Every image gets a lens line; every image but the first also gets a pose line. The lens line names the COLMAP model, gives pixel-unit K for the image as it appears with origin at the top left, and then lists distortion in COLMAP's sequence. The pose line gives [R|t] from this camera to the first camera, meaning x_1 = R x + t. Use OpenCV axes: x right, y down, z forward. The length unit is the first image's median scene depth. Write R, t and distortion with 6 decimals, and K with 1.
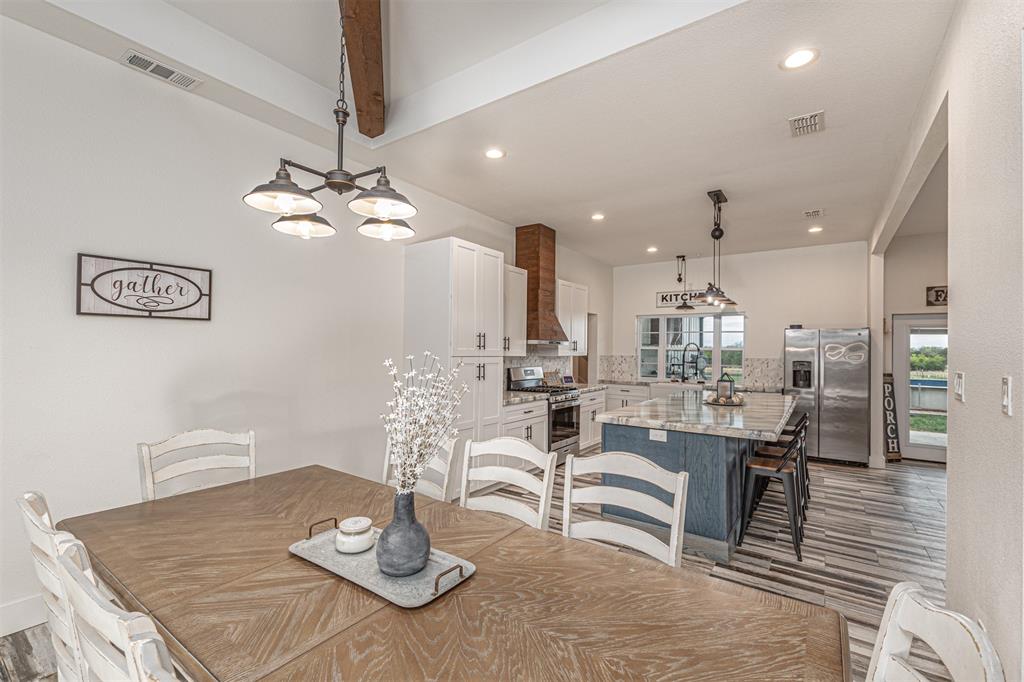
lens RADIAL K [[451.5, 0, 506.5], [0, 451.5, 340.4], [0, 0, 1]] dist [0.000189, 0.000129]
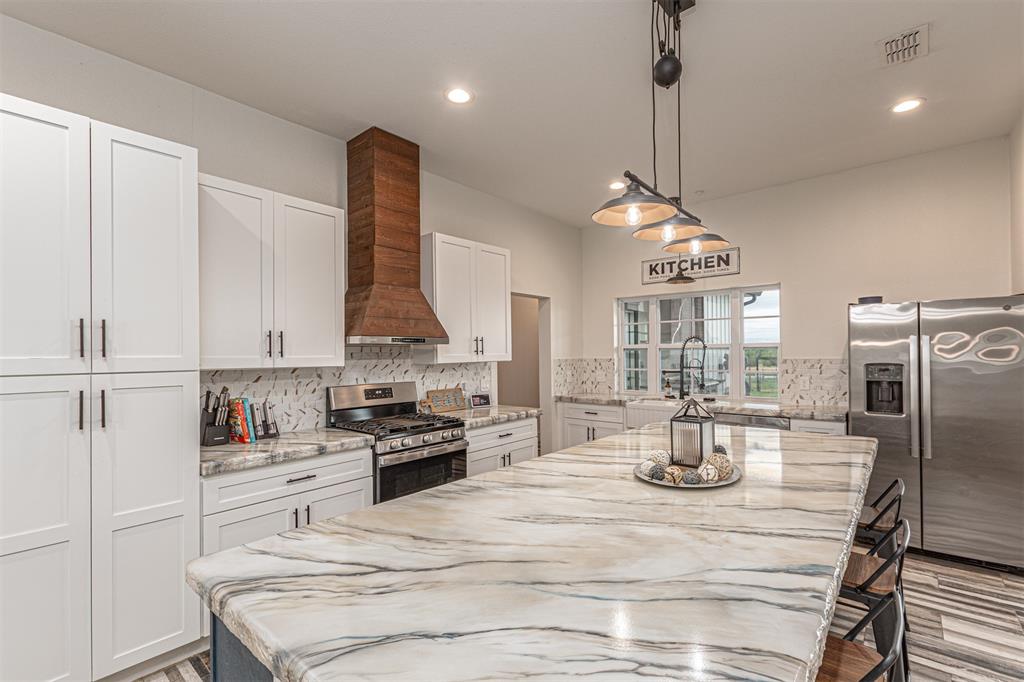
lens RADIAL K [[451.5, 0, 517.6], [0, 451.5, 349.1], [0, 0, 1]] dist [0.000189, 0.000129]
pose [[0.995005, -0.025252, -0.096579, 0.268396], [0.026170, 0.999623, 0.008253, 0.013447], [0.096334, -0.010740, 0.995291, 0.416096]]
